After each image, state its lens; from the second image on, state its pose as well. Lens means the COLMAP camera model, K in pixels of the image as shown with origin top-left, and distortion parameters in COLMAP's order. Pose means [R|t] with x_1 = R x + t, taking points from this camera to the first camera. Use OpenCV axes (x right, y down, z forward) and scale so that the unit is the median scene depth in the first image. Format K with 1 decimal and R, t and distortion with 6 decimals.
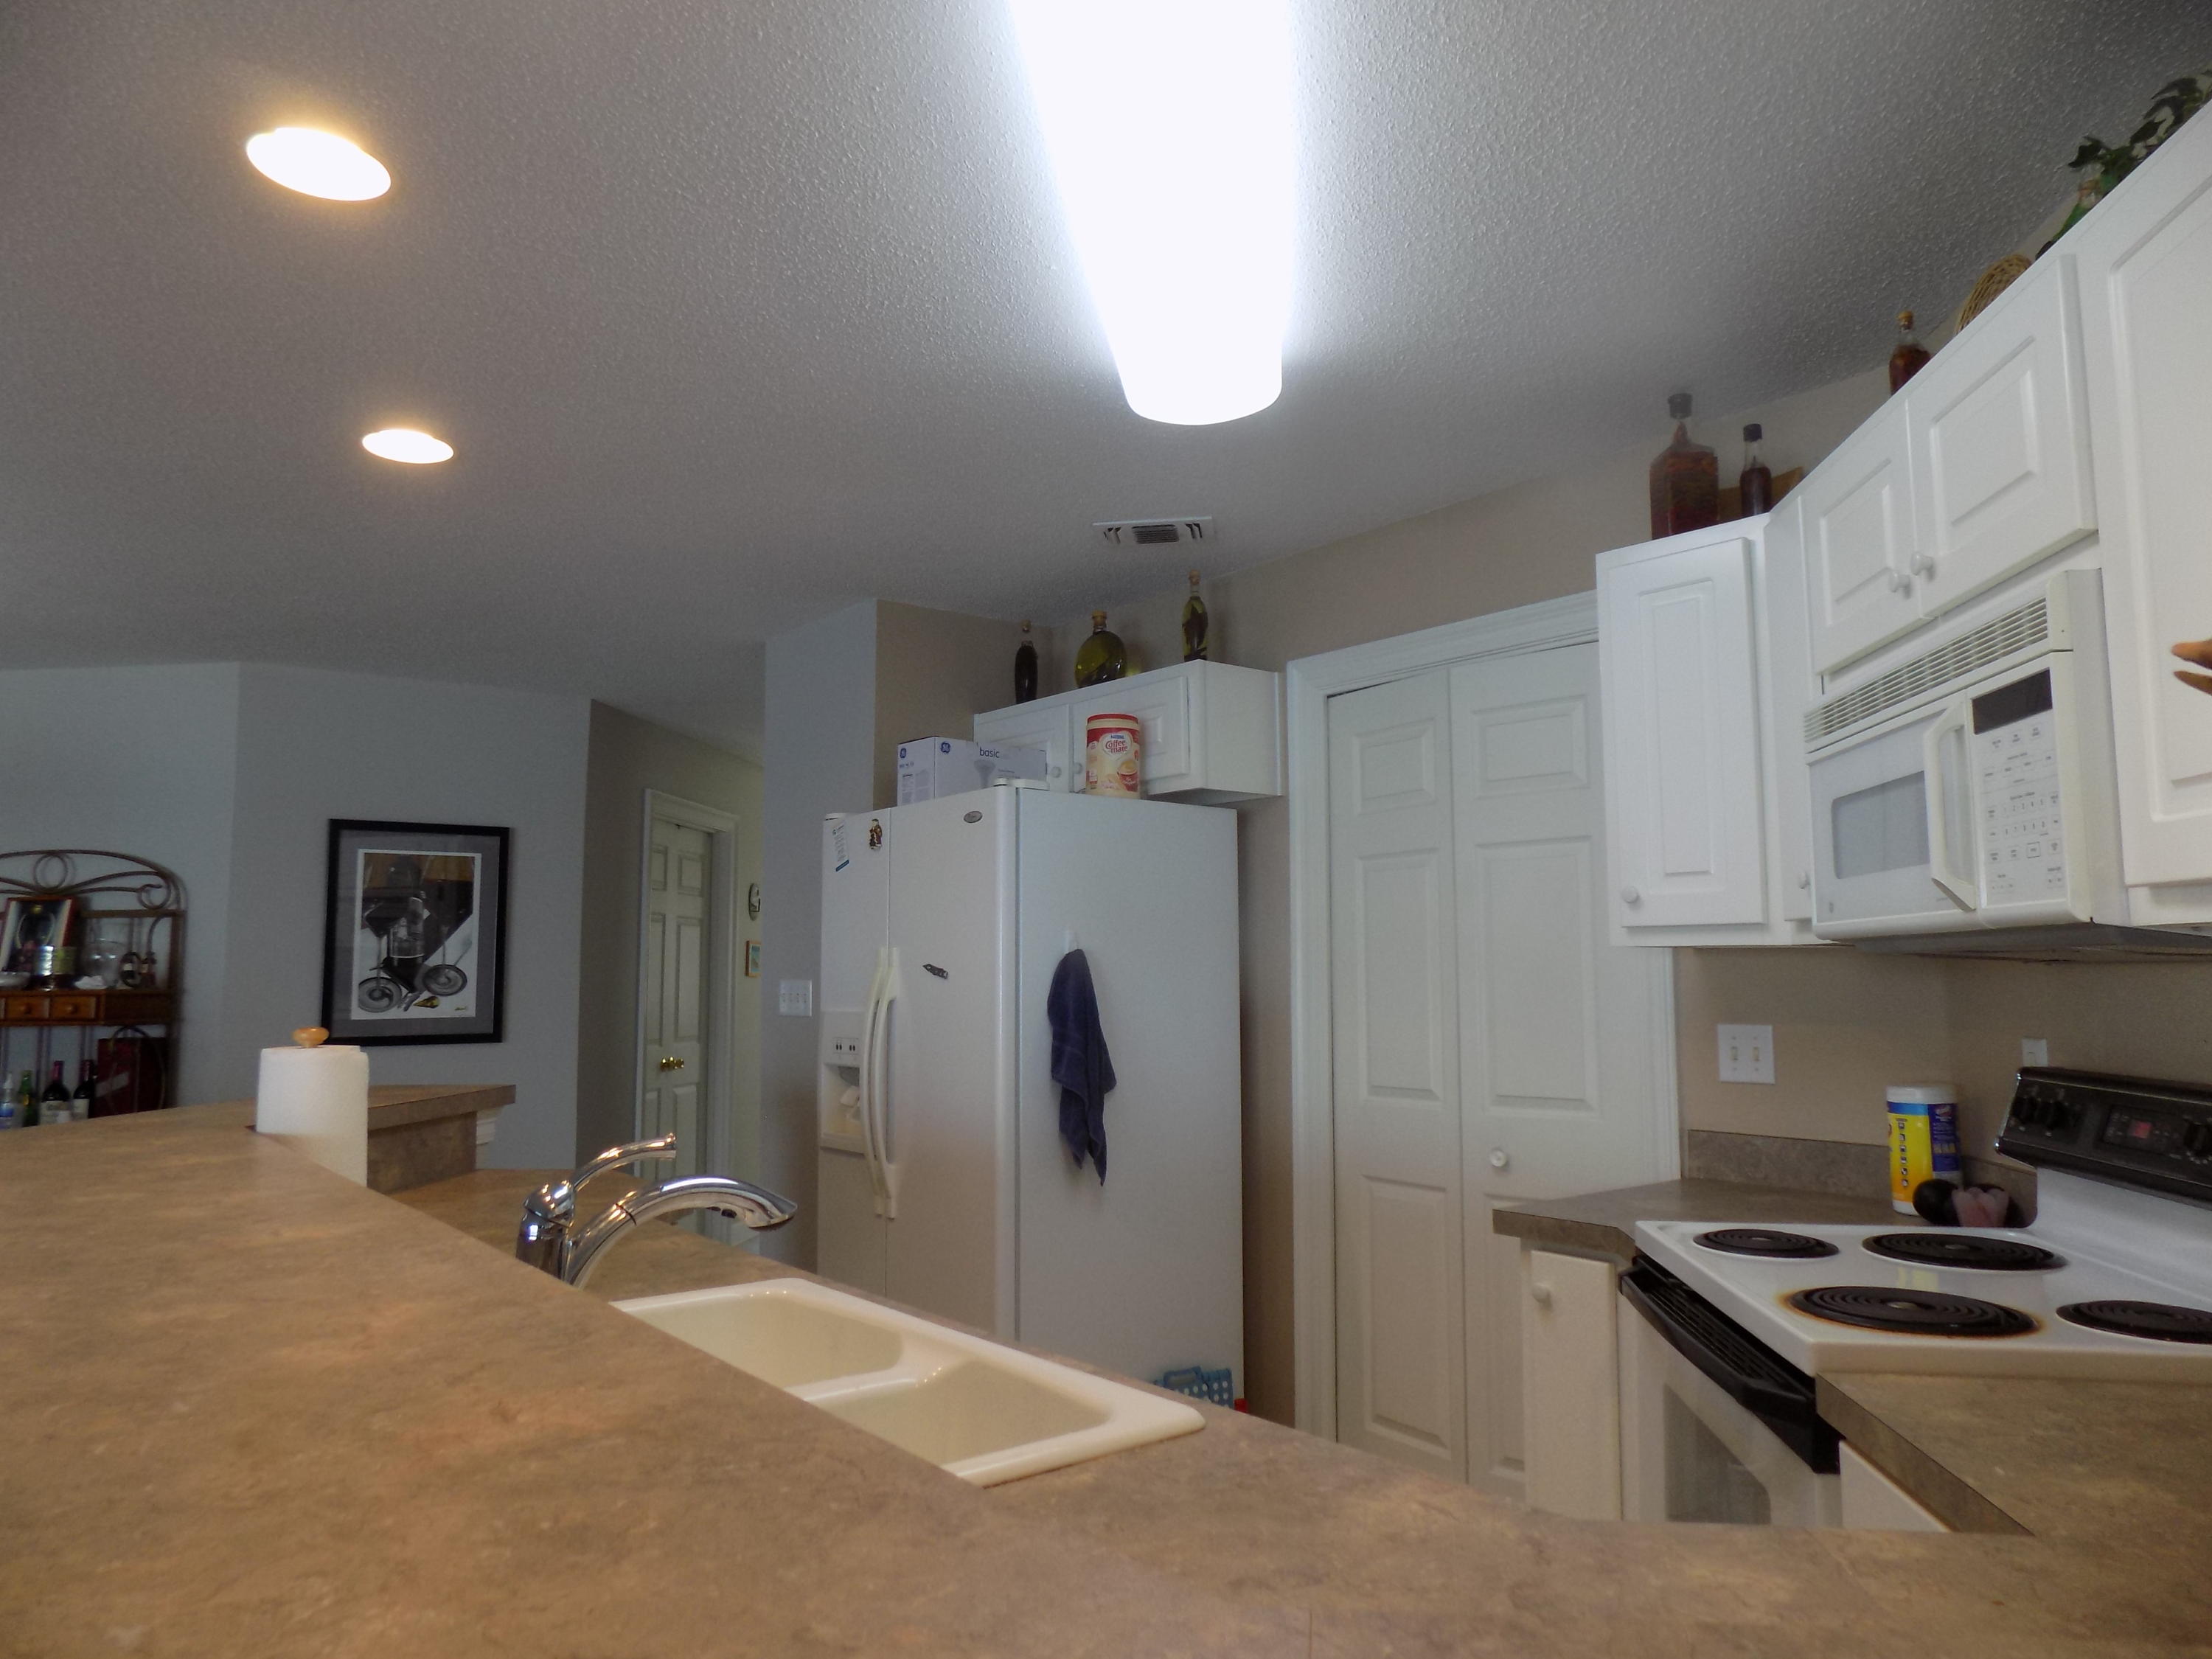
lens RADIAL K [[1480.1, 0, 1097.4], [0, 1480.1, 829.0], [0, 0, 1]] dist [-0.090916, 0.086985]
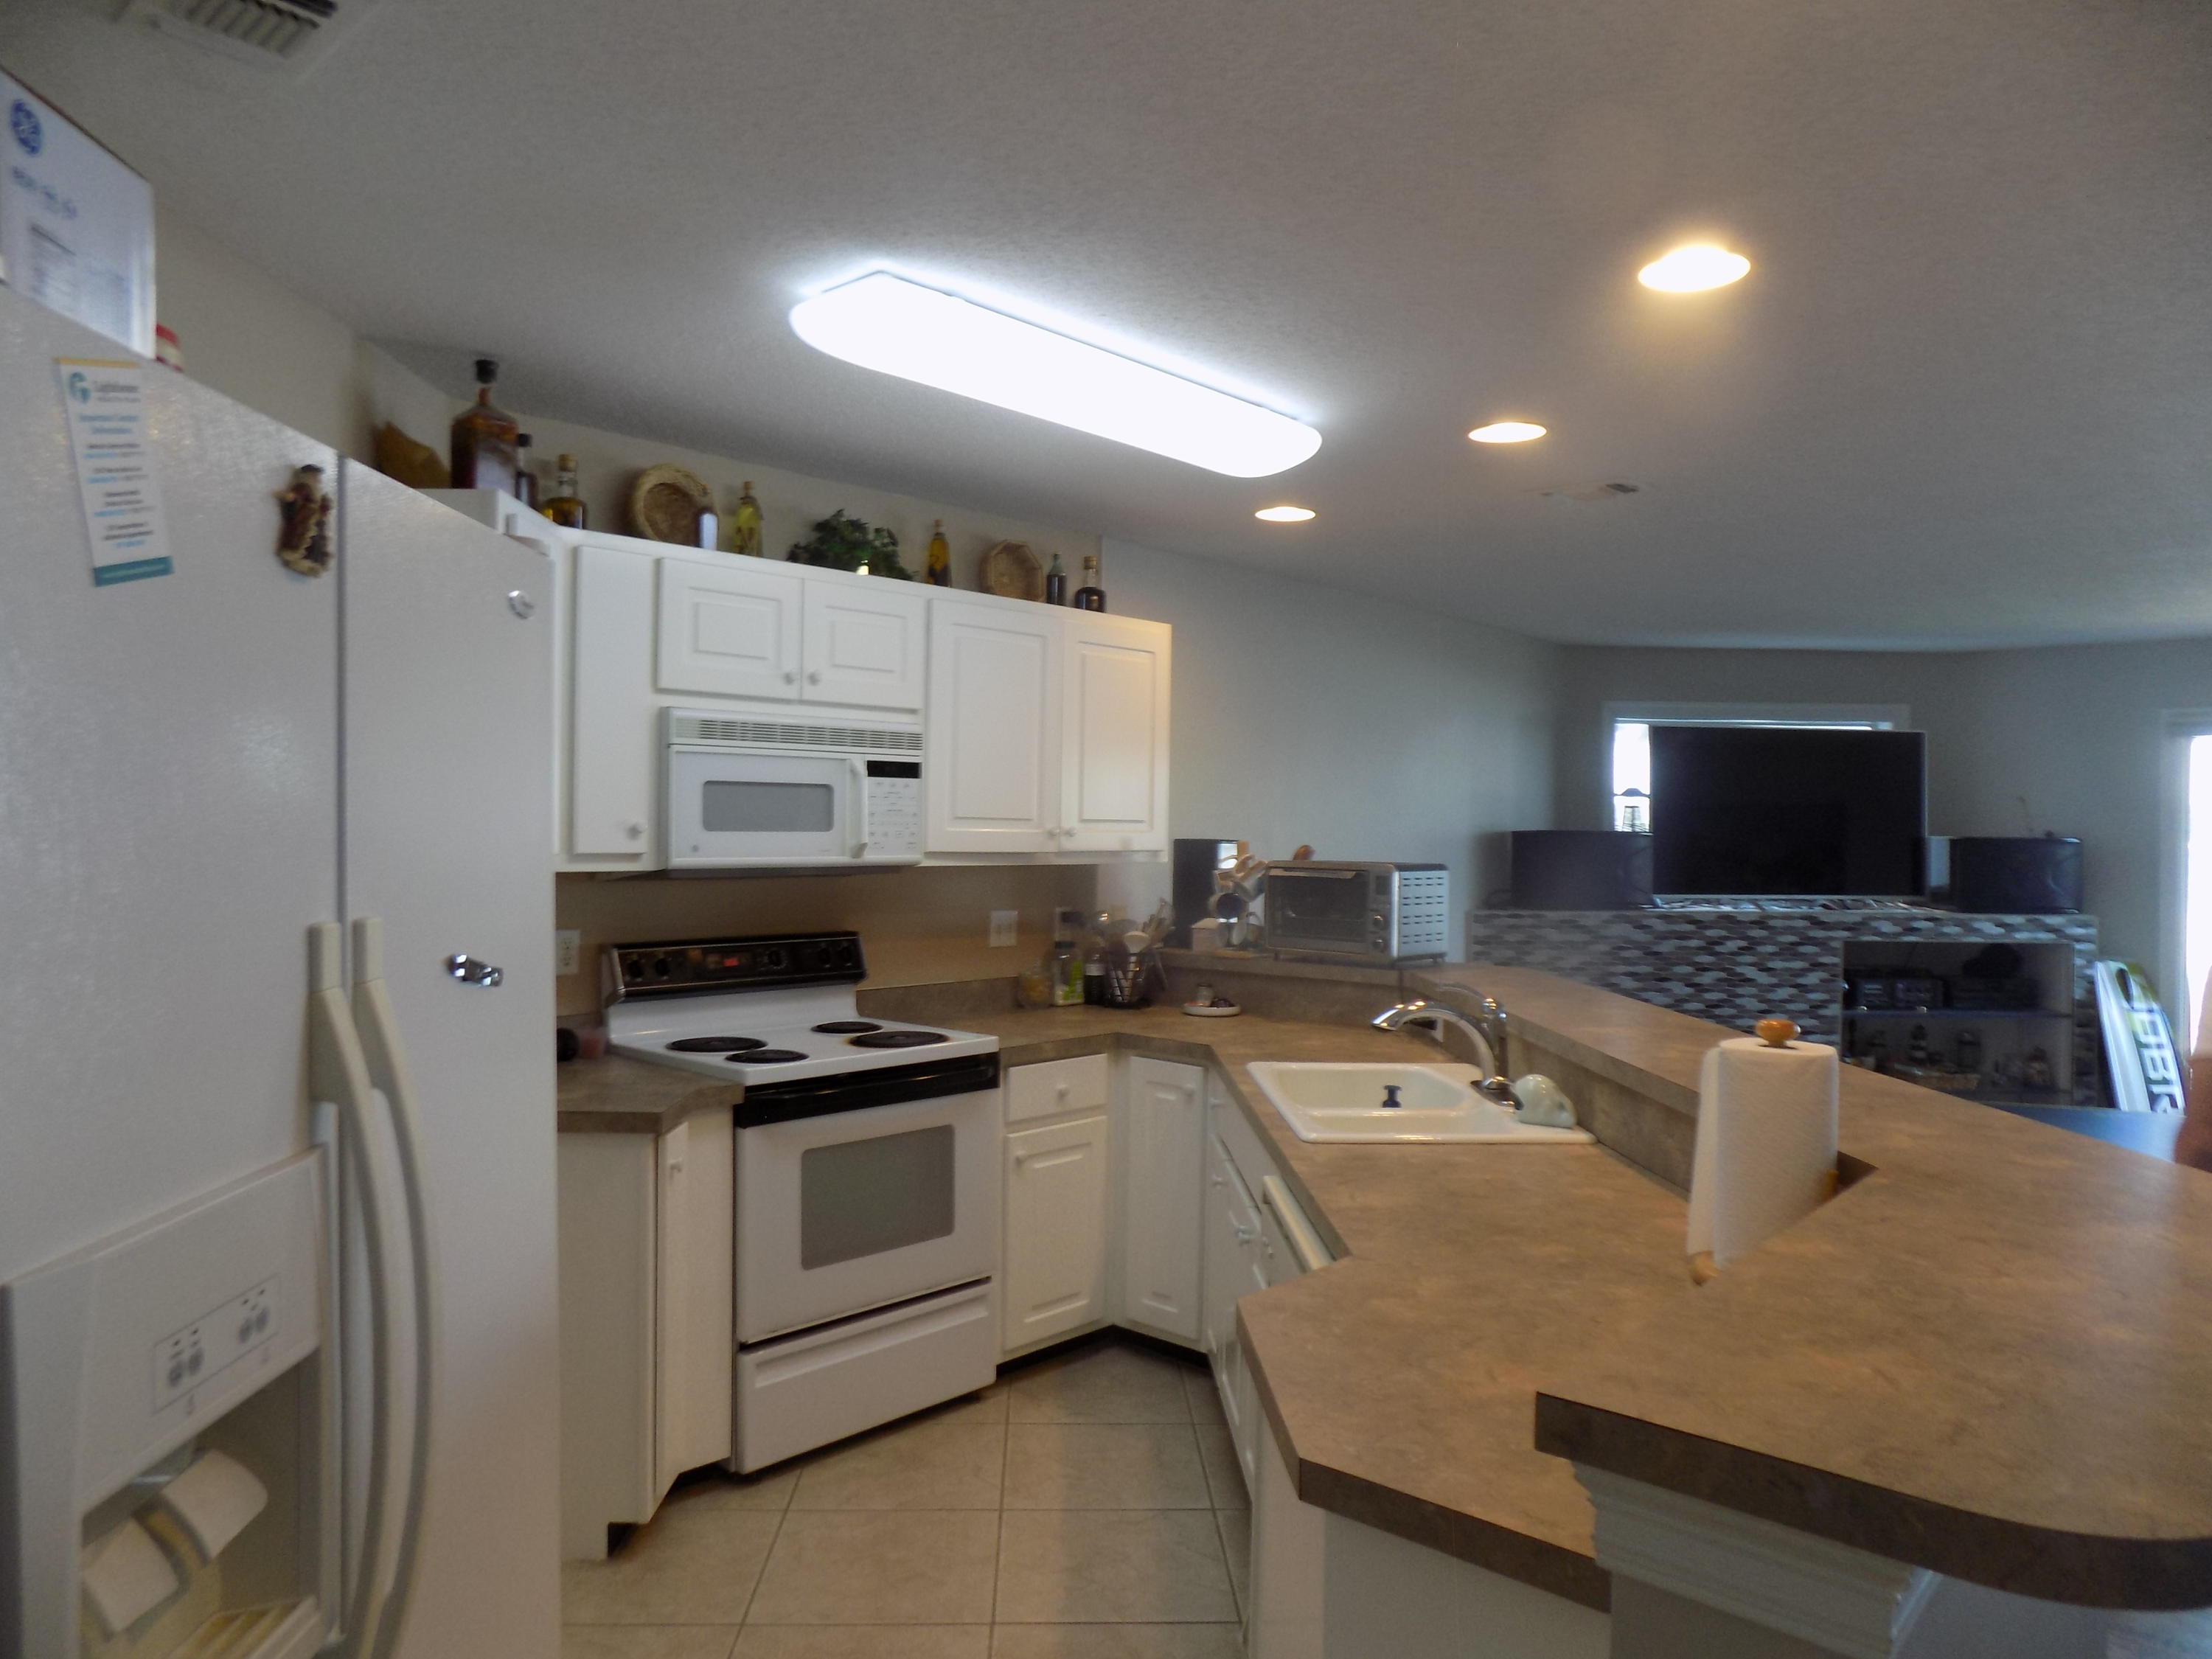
lens RADIAL K [[1488.5, 0, 1115.1], [0, 1488.5, 810.5], [0, 0, 1]] dist [-0.078457, 0.074369]
pose [[-0.813179, -0.001491, 0.582012, -0.698093], [-0.064684, 0.994033, -0.087829, 0.109241], [-0.578408, -0.109068, -0.808423, 1.805747]]
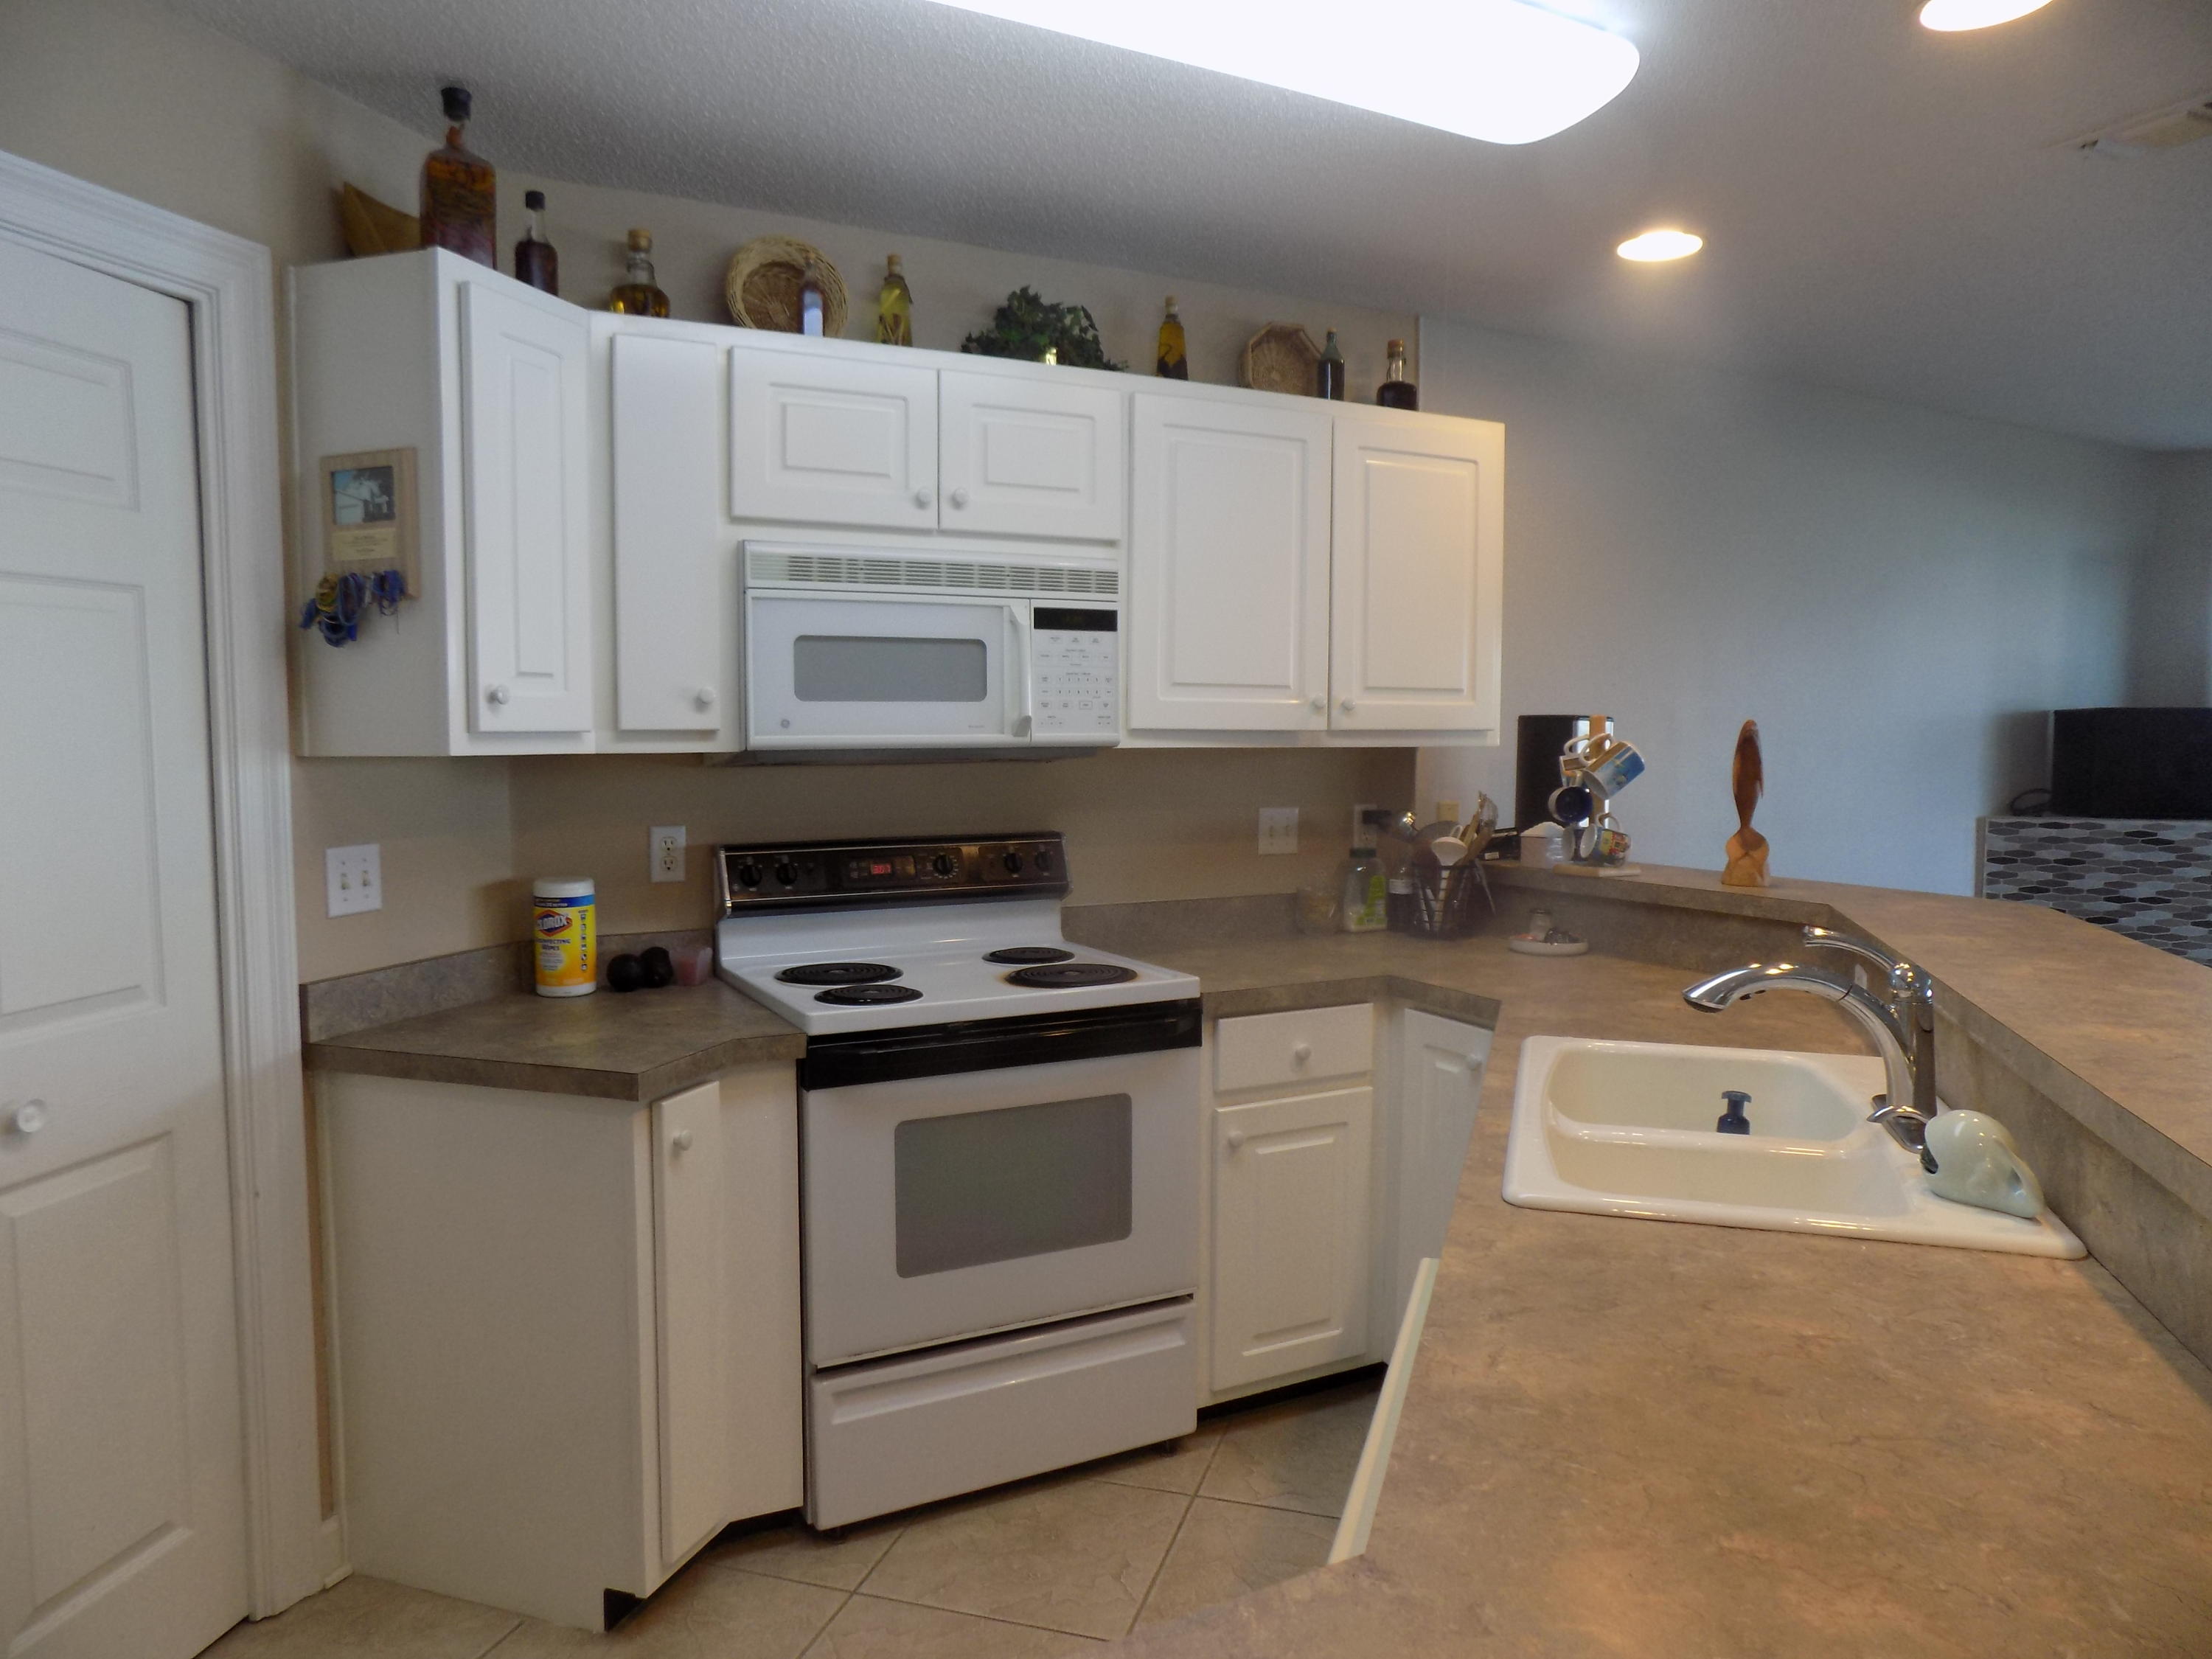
lens RADIAL K [[1488.5, 0, 1115.1], [0, 1488.5, 810.5], [0, 0, 1]] dist [-0.078457, 0.074369]
pose [[-0.575589, -0.047365, 0.816366, -0.587755], [-0.078540, 0.996908, 0.002464, 0.089755], [-0.813959, -0.062699, -0.577529, 1.320939]]
